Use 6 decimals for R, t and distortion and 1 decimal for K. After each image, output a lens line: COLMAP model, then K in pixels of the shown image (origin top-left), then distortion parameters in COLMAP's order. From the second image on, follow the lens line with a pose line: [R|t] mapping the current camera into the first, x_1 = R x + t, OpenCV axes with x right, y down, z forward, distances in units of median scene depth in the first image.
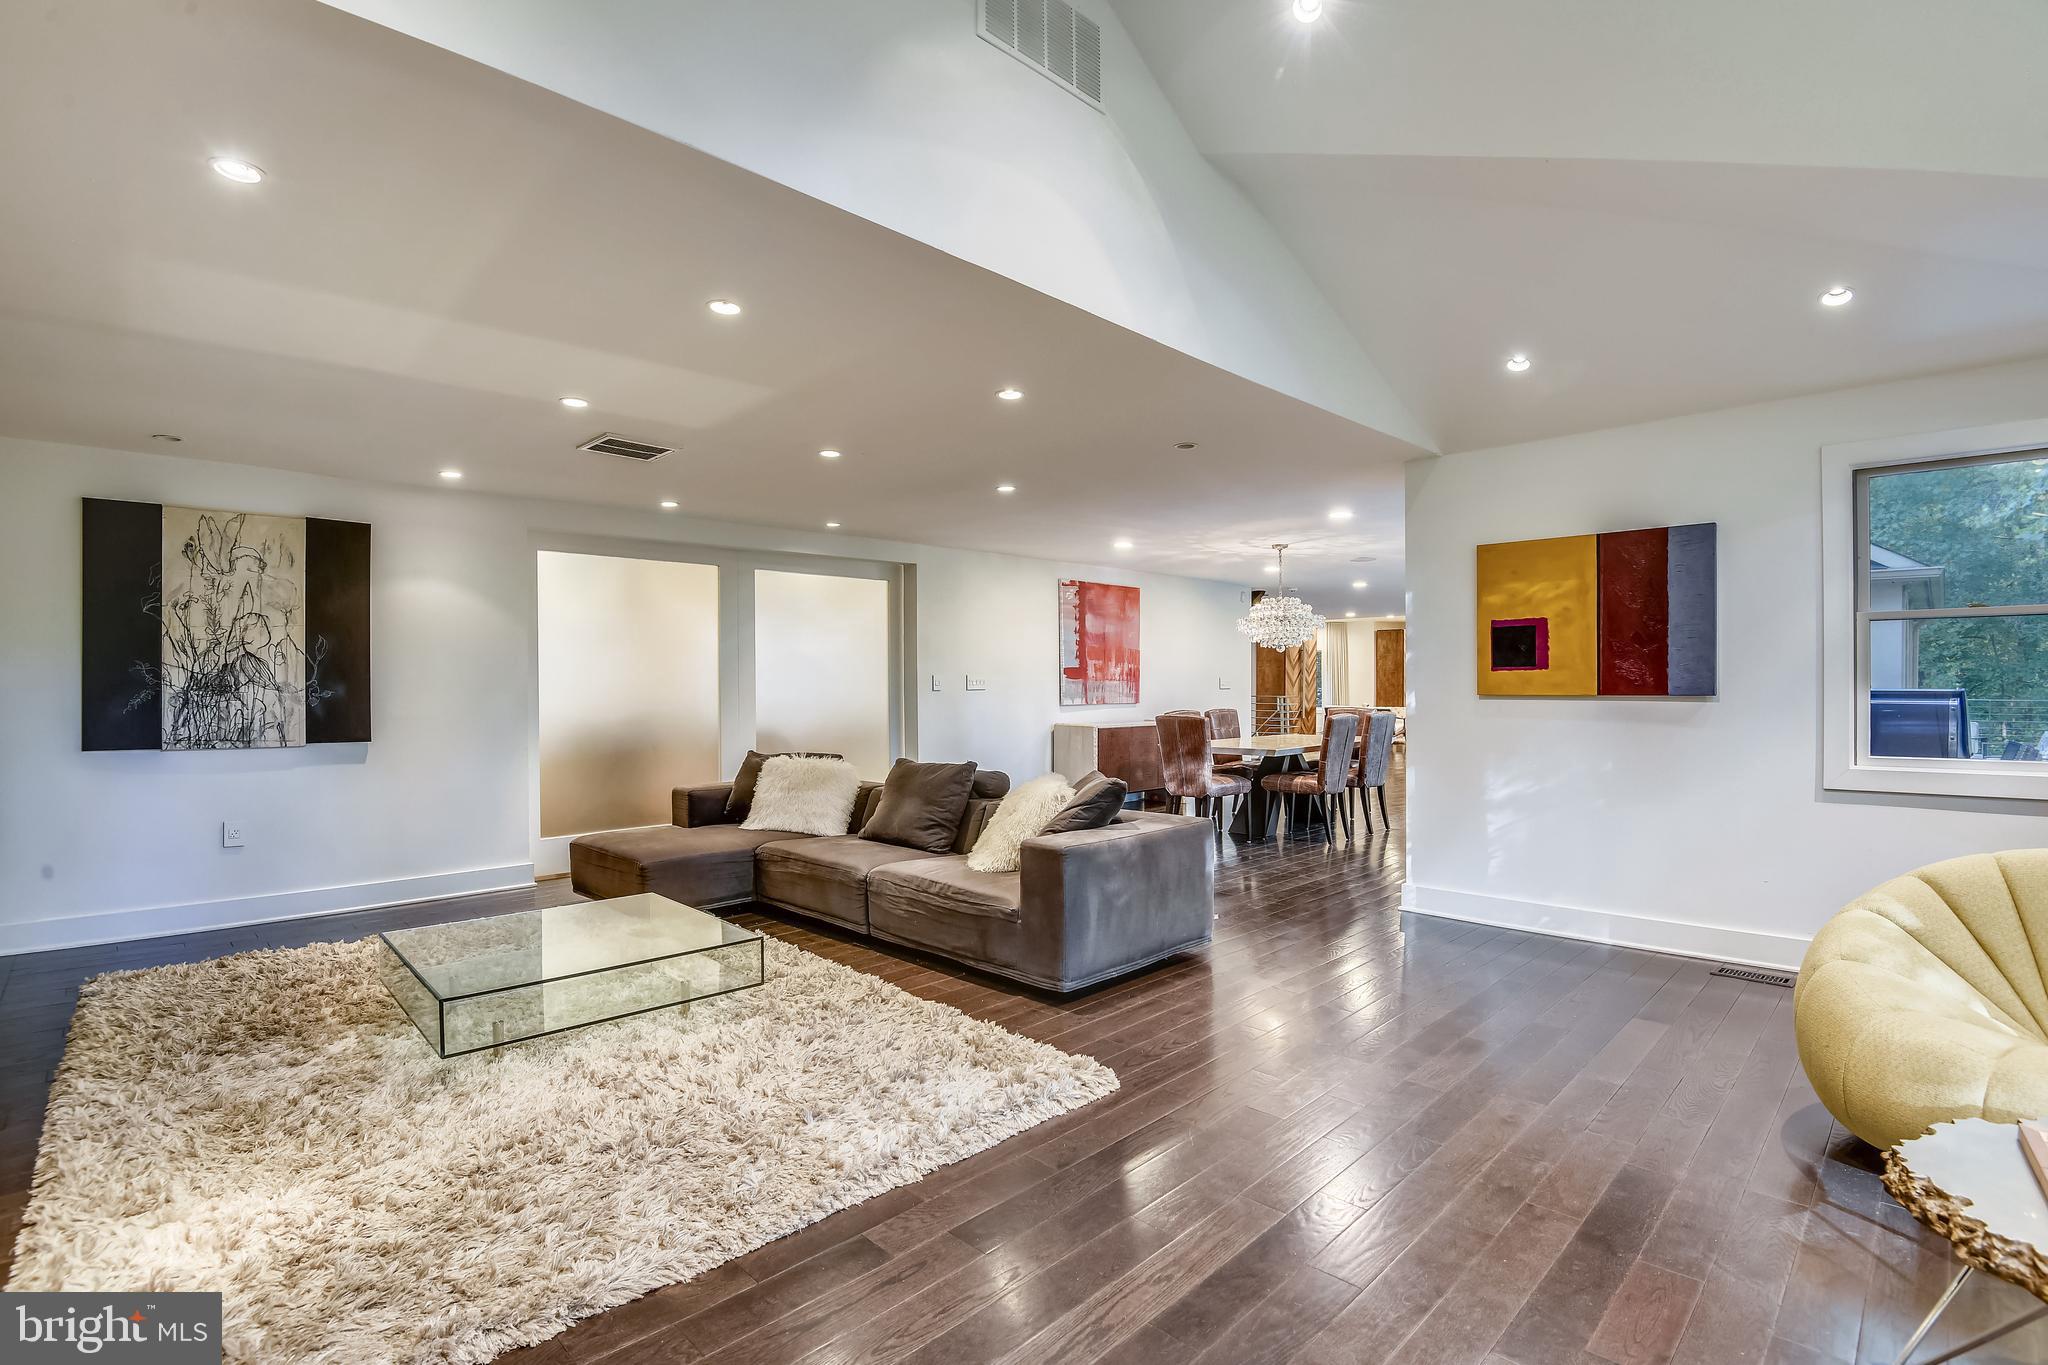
lens RADIAL K [[936.1, 0, 1024.0], [0, 936.1, 682.5], [0, 0, 1]] dist [-0.002317, -0.000876]
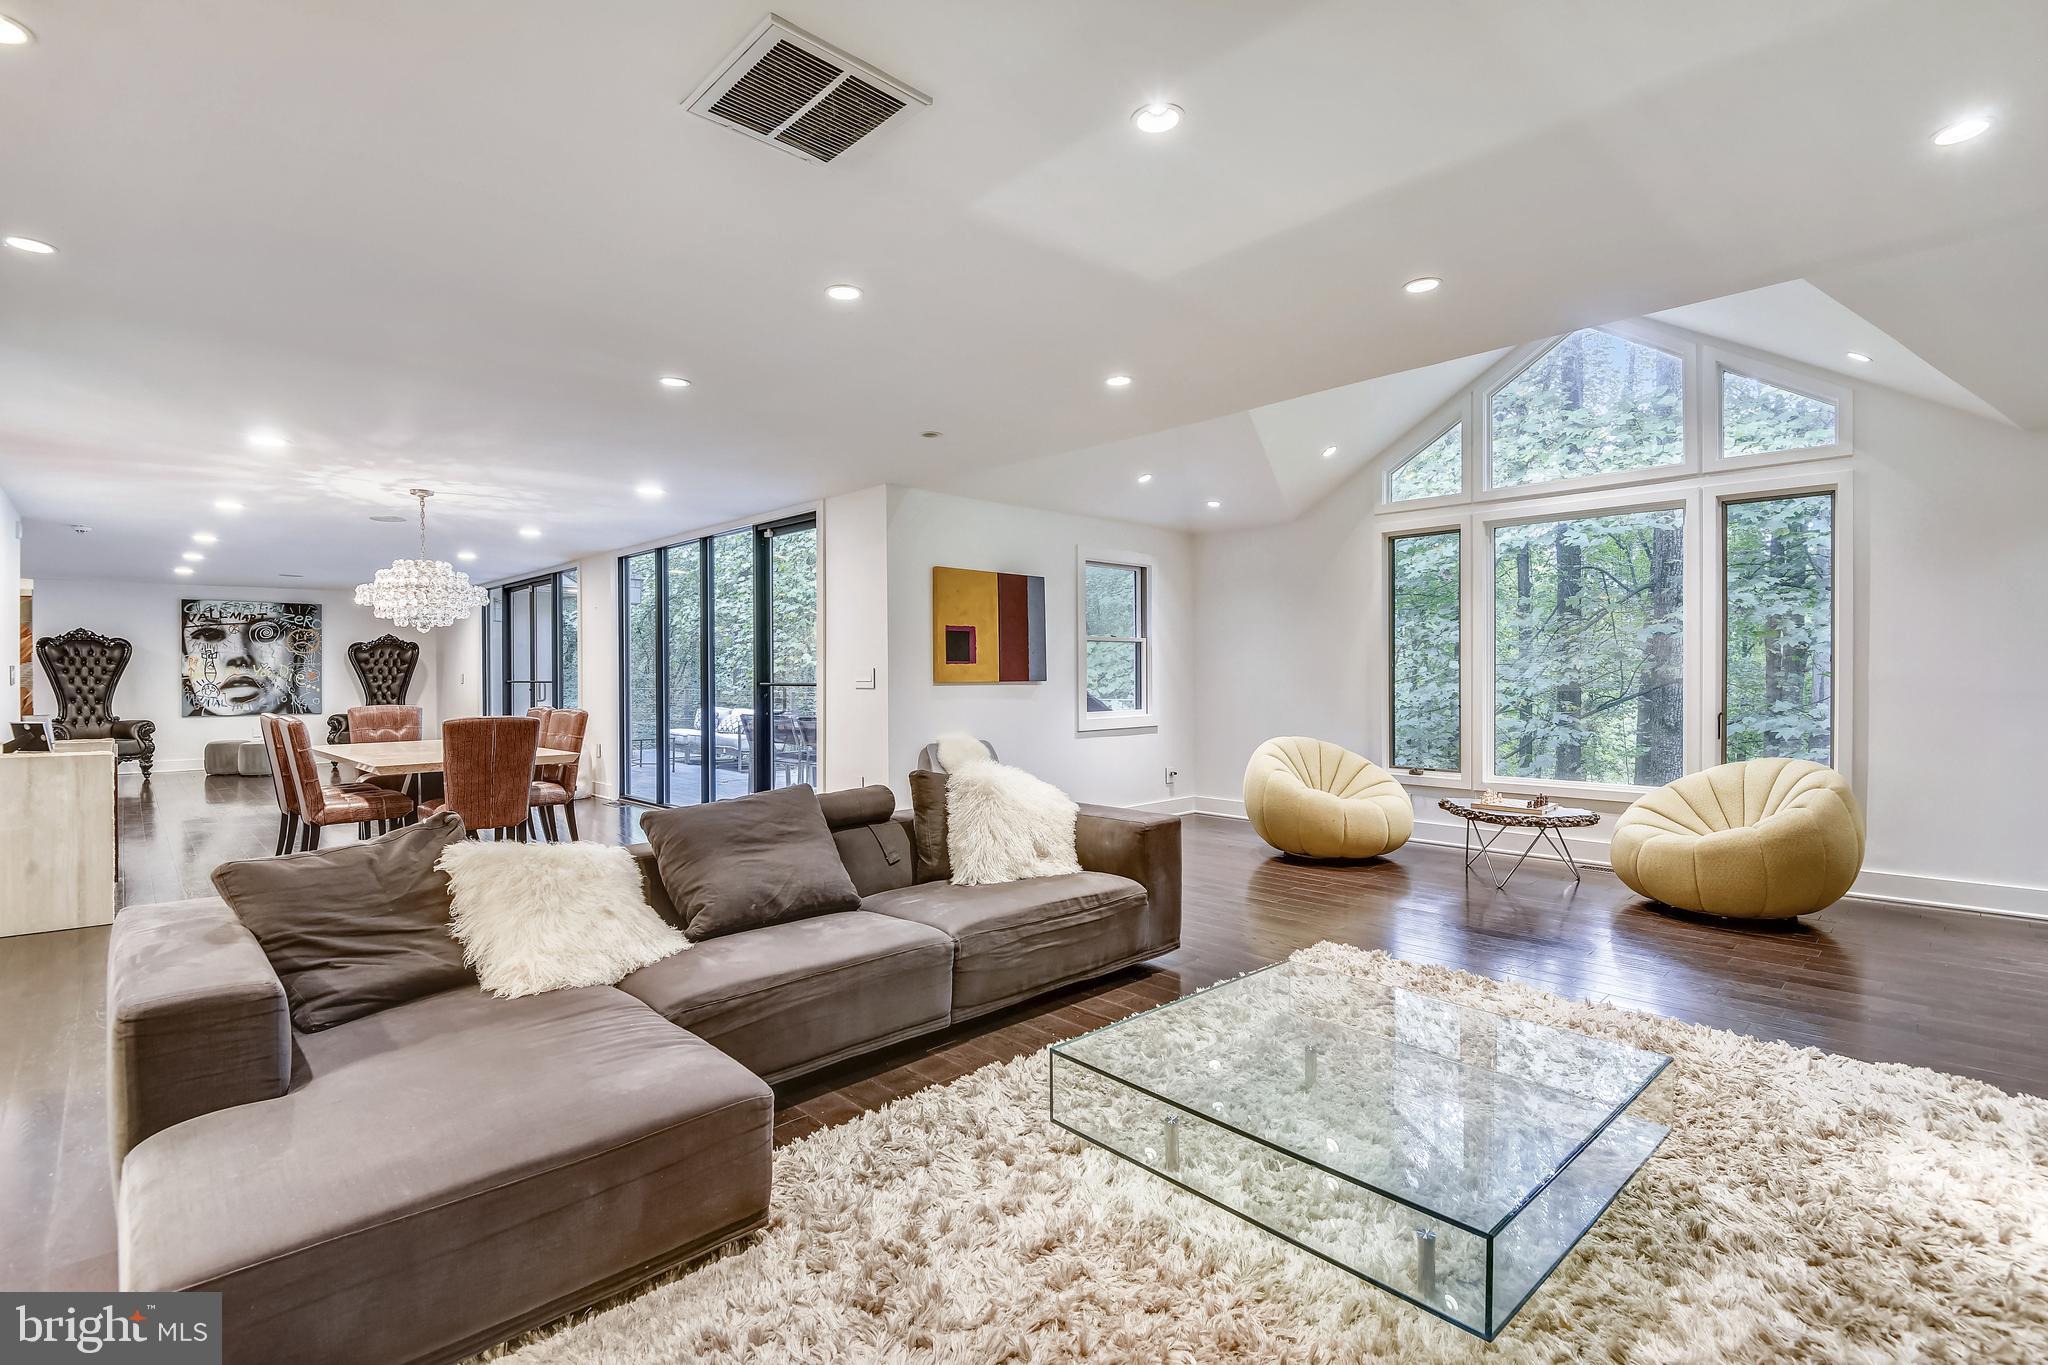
lens RADIAL K [[955.8, 0, 1015.7], [0, 955.8, 673.7], [0, 0, 1]] dist [0.001002, -0.015102]
pose [[0.015848, 0.003407, 0.999869, -0.839309], [-0.000660, 0.999994, -0.003397, 0.005893], [-0.999874, -0.000606, 0.015850, 0.886377]]
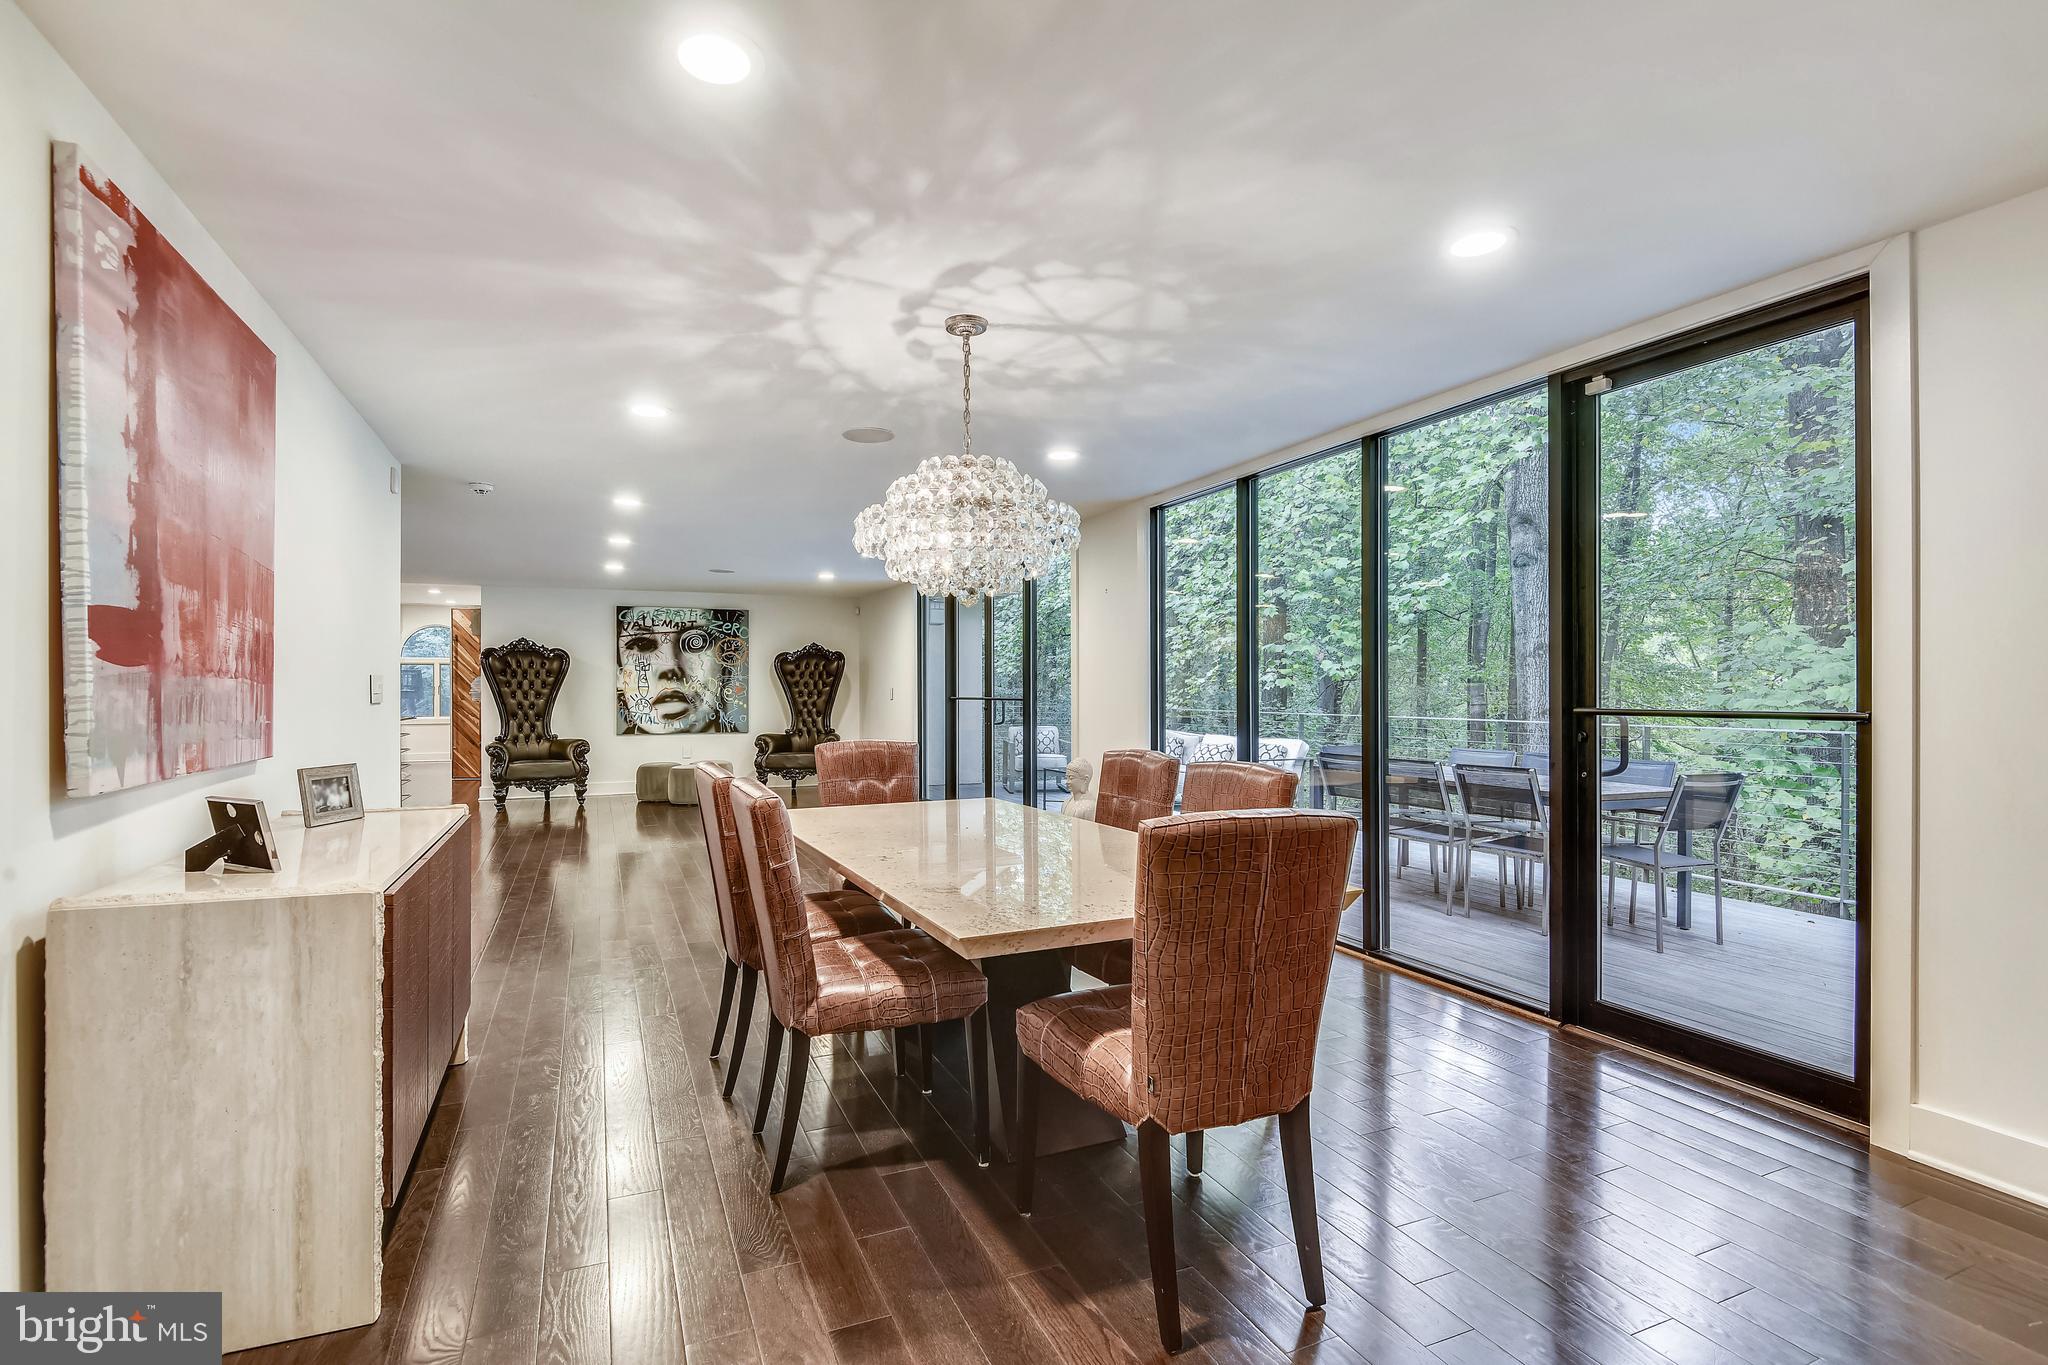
lens RADIAL K [[936.1, 0, 1024.0], [0, 936.1, 682.5], [0, 0, 1]] dist [-0.002317, -0.000876]
pose [[0.336400, 0.009388, 0.941672, -0.140543], [-0.003701, 0.999956, -0.008647, 0.002410], [-0.941712, -0.000576, 0.336420, 1.465063]]
